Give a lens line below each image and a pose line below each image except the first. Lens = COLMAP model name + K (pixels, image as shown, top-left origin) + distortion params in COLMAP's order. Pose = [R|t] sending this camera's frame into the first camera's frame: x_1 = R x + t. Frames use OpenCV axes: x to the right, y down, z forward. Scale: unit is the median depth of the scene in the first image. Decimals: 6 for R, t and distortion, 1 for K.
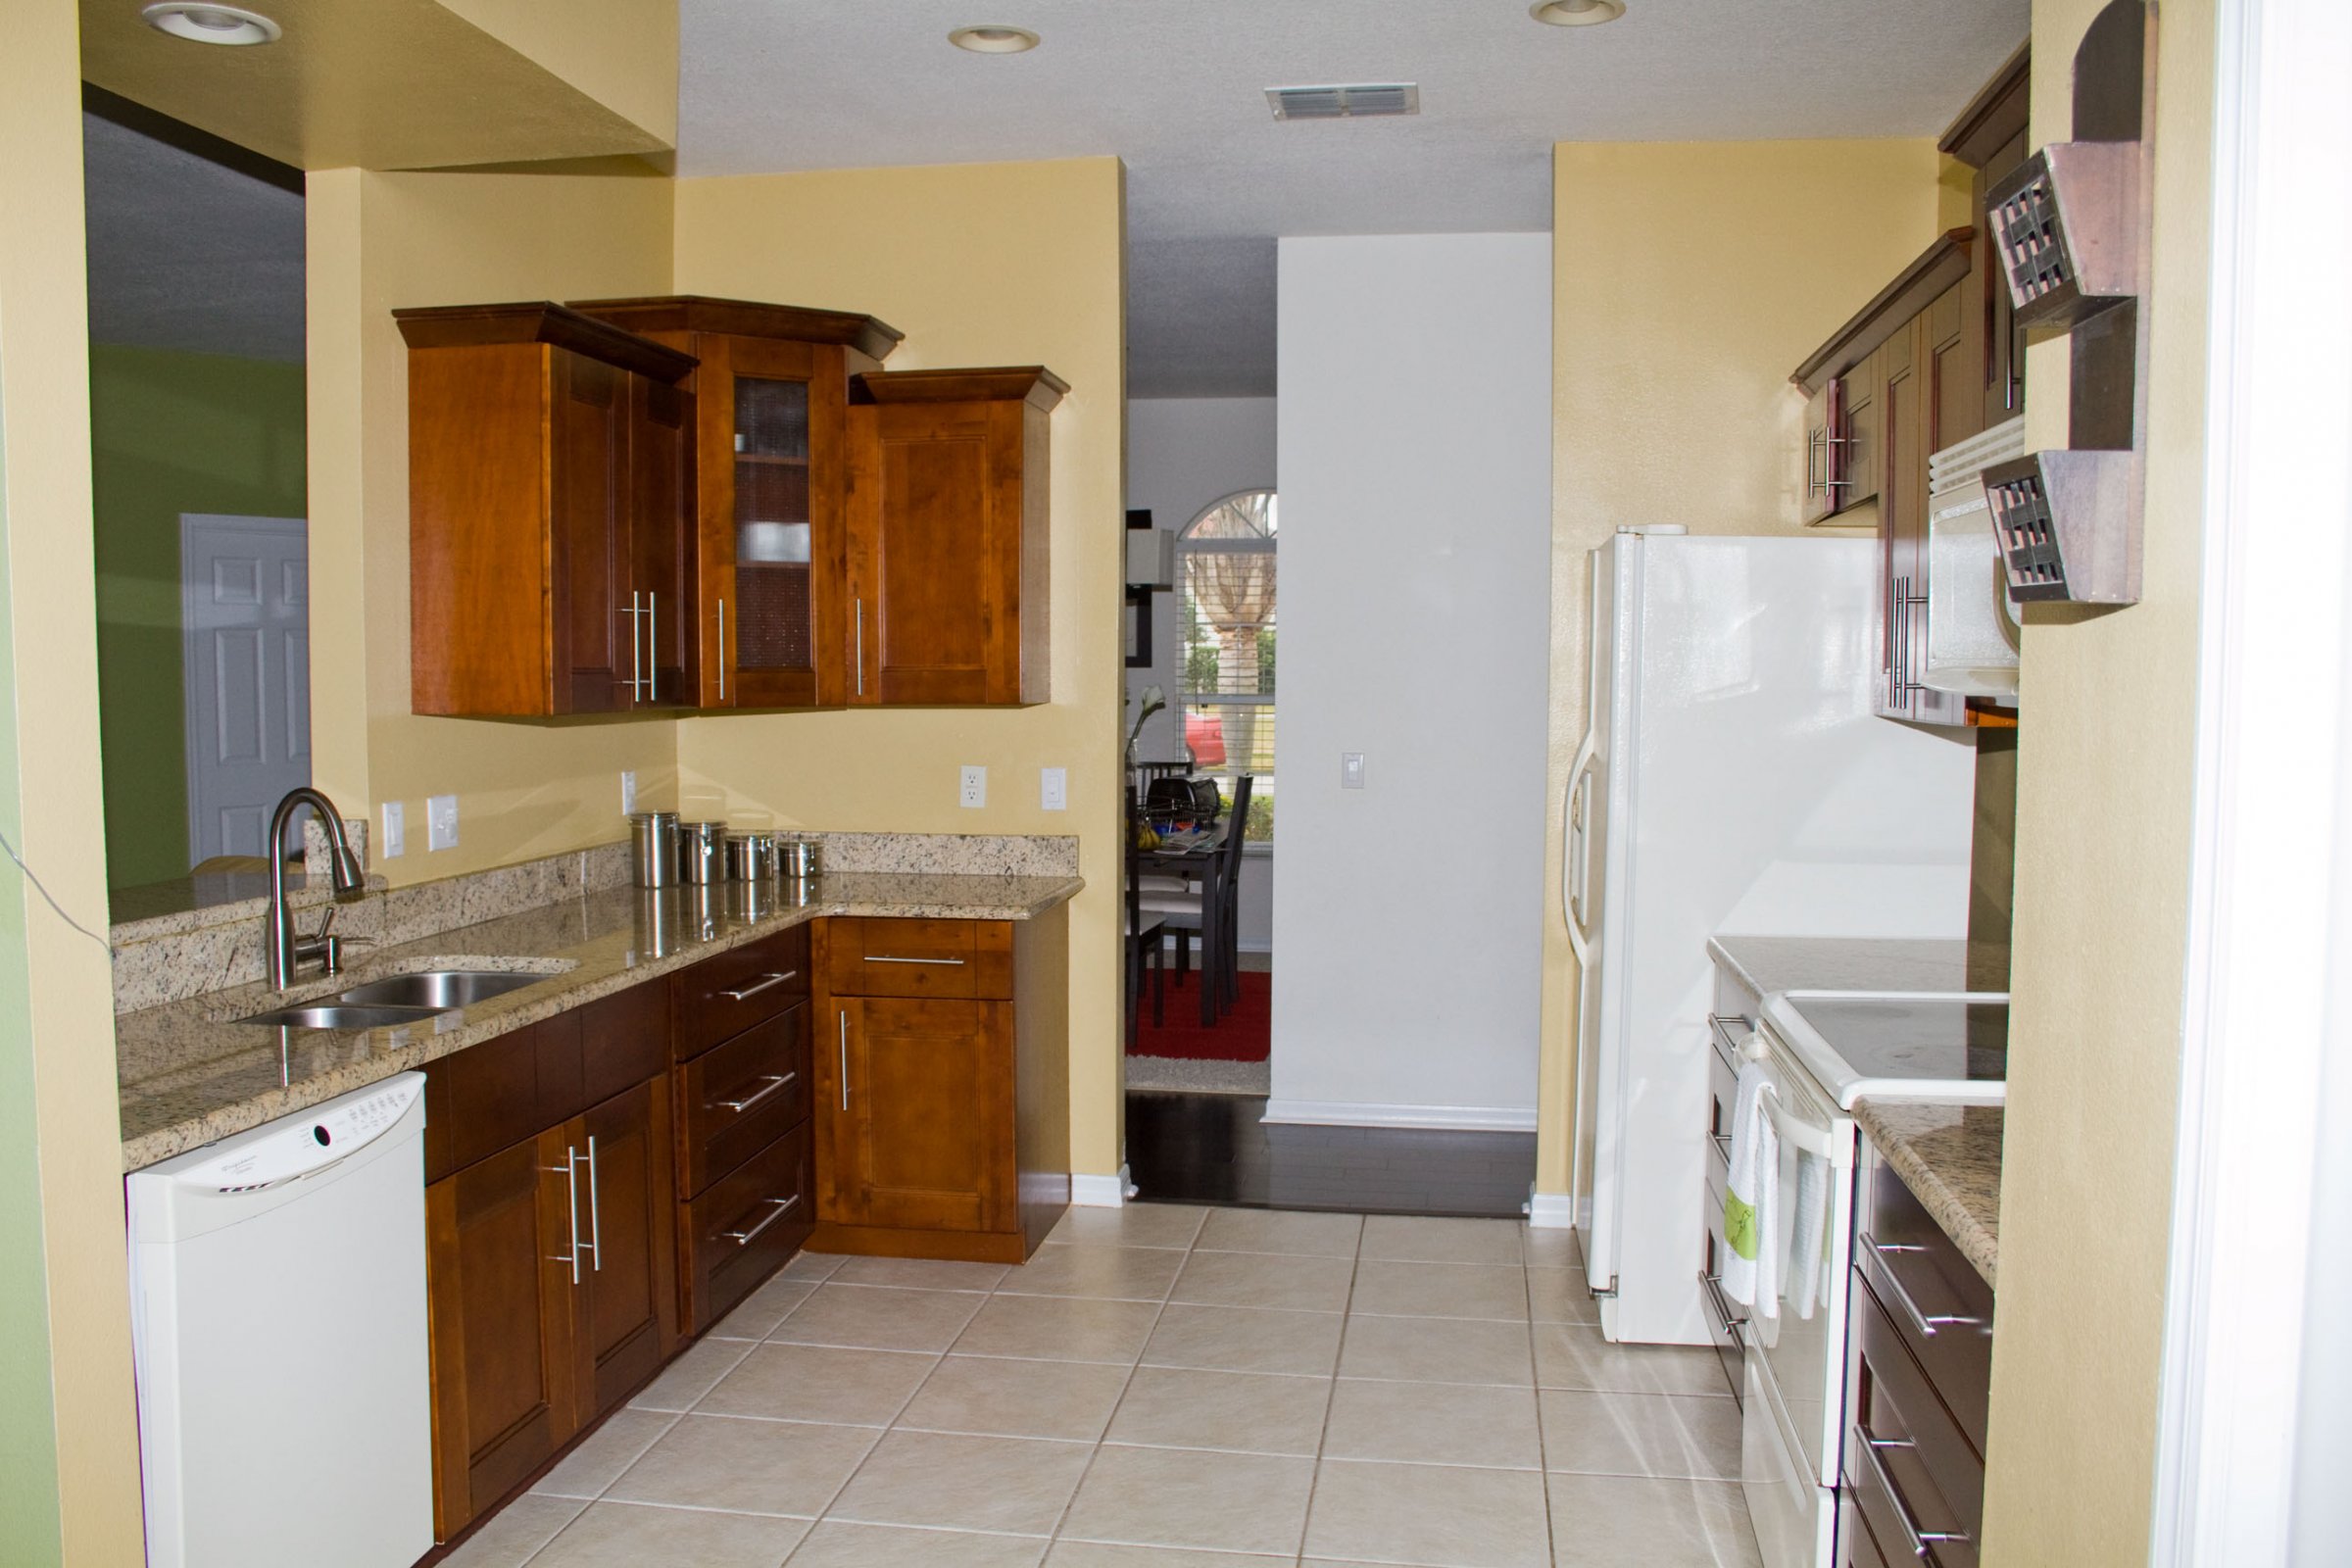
lens RADIAL K [[1826.8, 0, 1173.7], [0, 1826.8, 792.3], [0, 0, 1]] dist [-0.152754, 0.127543]
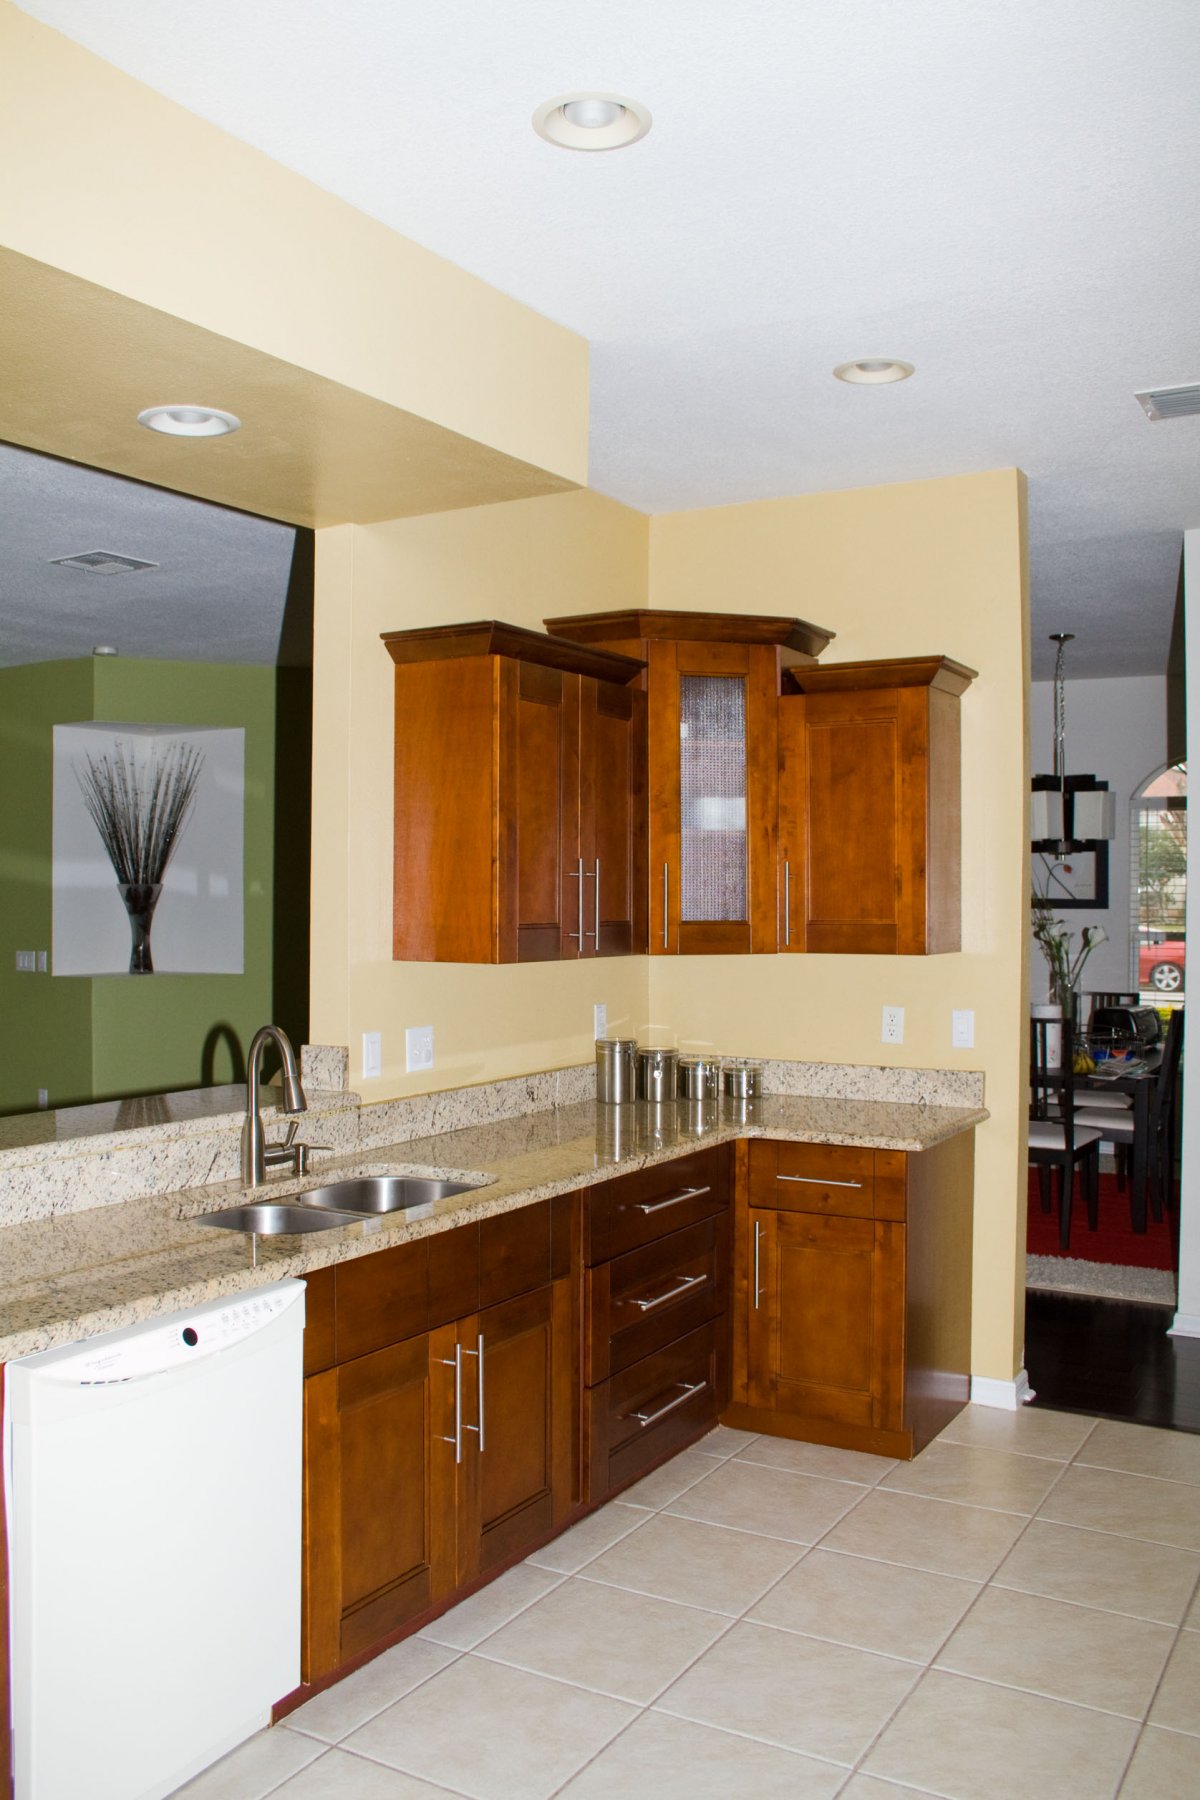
lens RADIAL K [[1474.7, 0, 600.0], [0, 1474.7, 900.0], [0, 0, 1]] dist [-0.156902, 0.129909]
pose [[0.932536, 0.002803, -0.361065, 0.058332], [-0.027639, 0.997590, -0.063638, -0.020899], [0.360017, 0.069324, 0.930367, 0.093122]]
